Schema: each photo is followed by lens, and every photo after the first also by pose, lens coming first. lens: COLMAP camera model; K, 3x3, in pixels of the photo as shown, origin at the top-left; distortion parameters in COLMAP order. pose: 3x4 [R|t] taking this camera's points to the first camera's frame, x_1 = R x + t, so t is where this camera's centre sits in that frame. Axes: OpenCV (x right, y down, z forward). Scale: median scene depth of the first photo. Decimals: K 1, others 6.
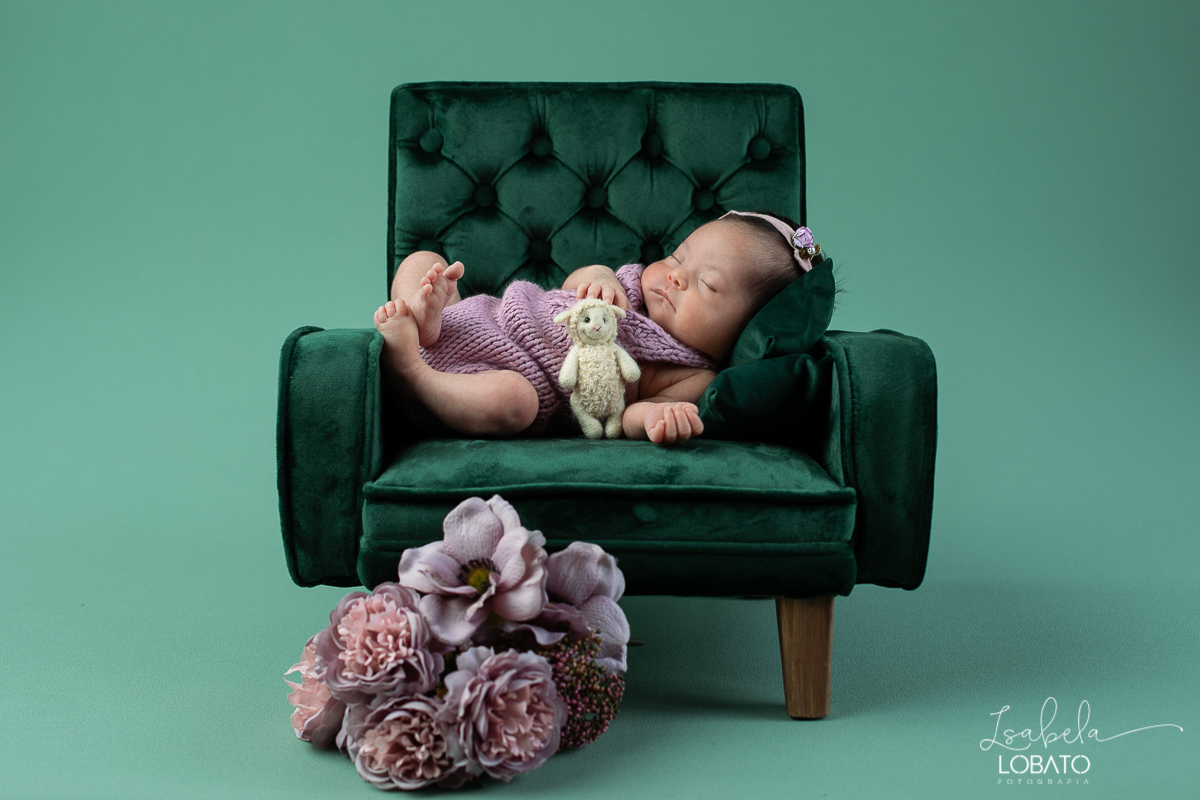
lens RADIAL K [[1789.0, 0, 591.1], [0, 1789.0, 399.7], [0, 0, 1]] dist [-0.046289, 0.000000]
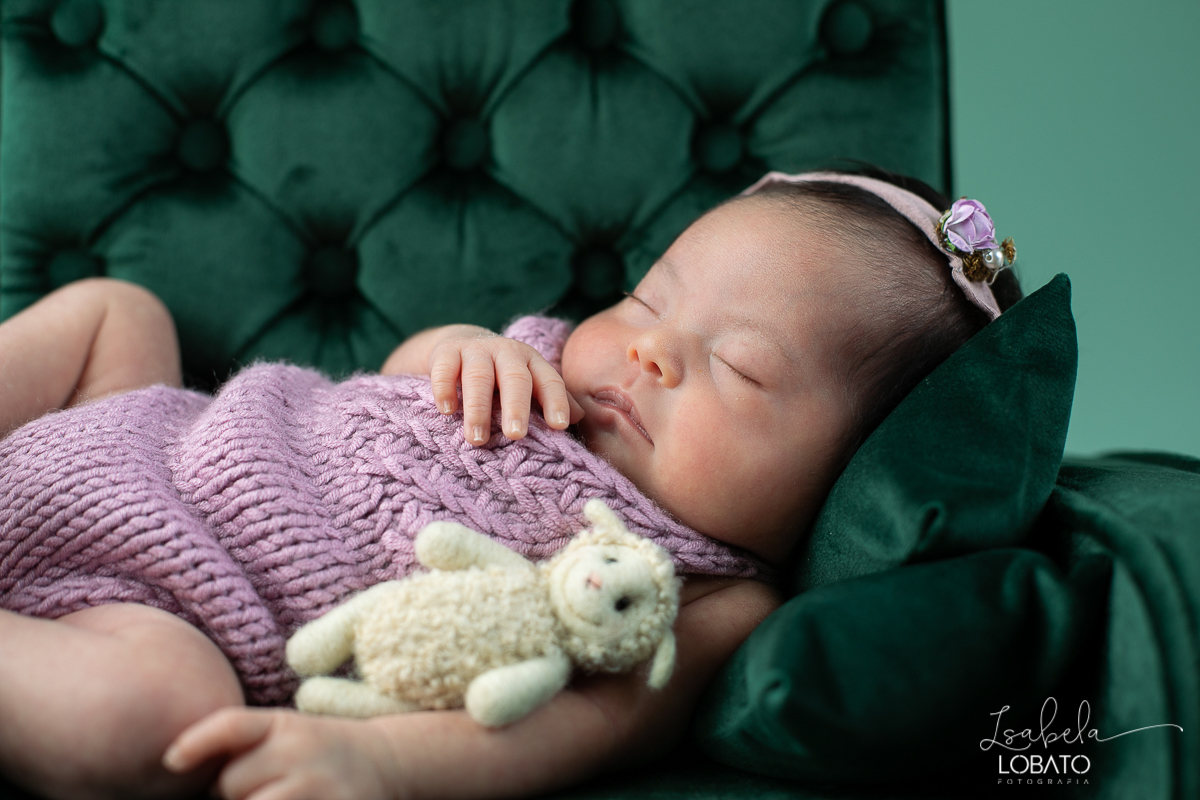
lens RADIAL K [[1789.0, 0, 599.4], [0, 1789.0, 399.3], [0, 0, 1]] dist [-0.046289, 0.000000]
pose [[0.999649, -0.017056, 0.020274, 0.028657], [0.017327, 0.999762, -0.013290, -0.052994], [-0.020042, 0.013636, 0.999706, 0.656980]]
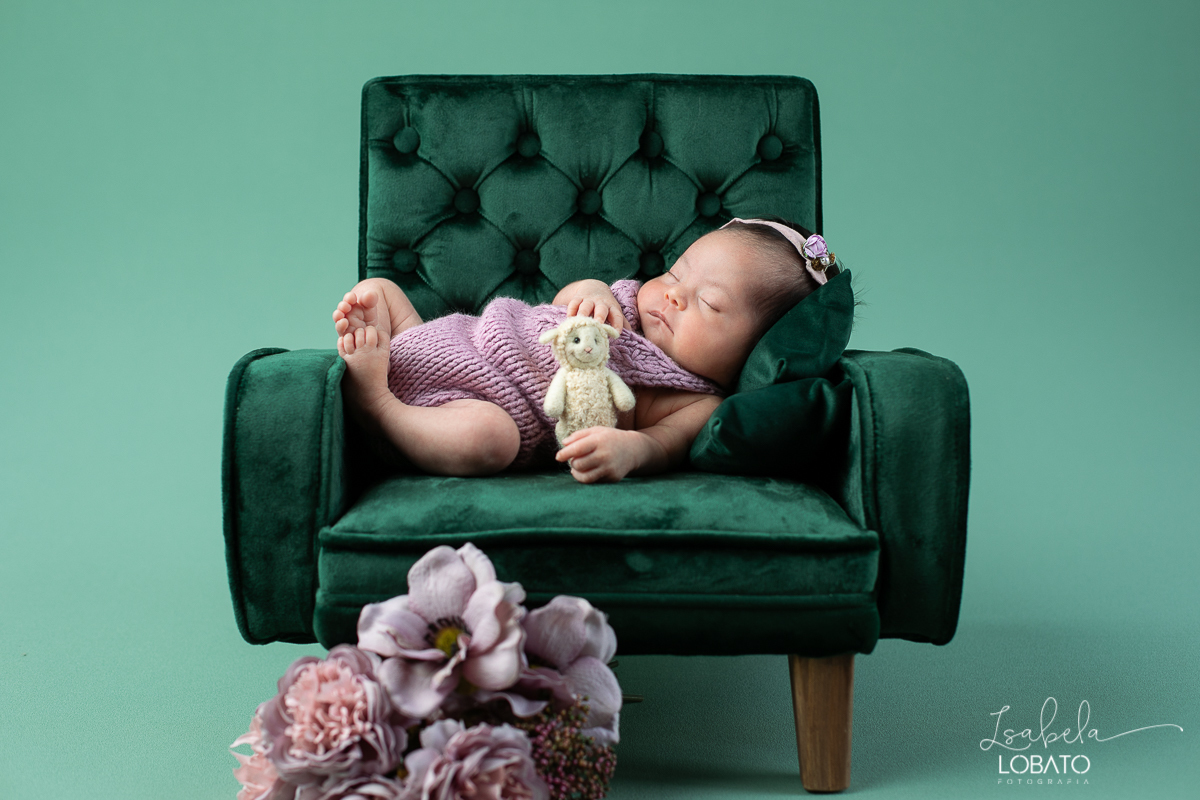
lens RADIAL K [[1789.0, 0, 611.7], [0, 1789.0, 398.6], [0, 0, 1]] dist [-0.046289, 0.000000]
pose [[0.999992, -0.003817, -0.001371, 0.016974], [0.003816, 0.999992, -0.001020, -0.015043], [0.001375, 0.001015, 0.999999, 0.112378]]
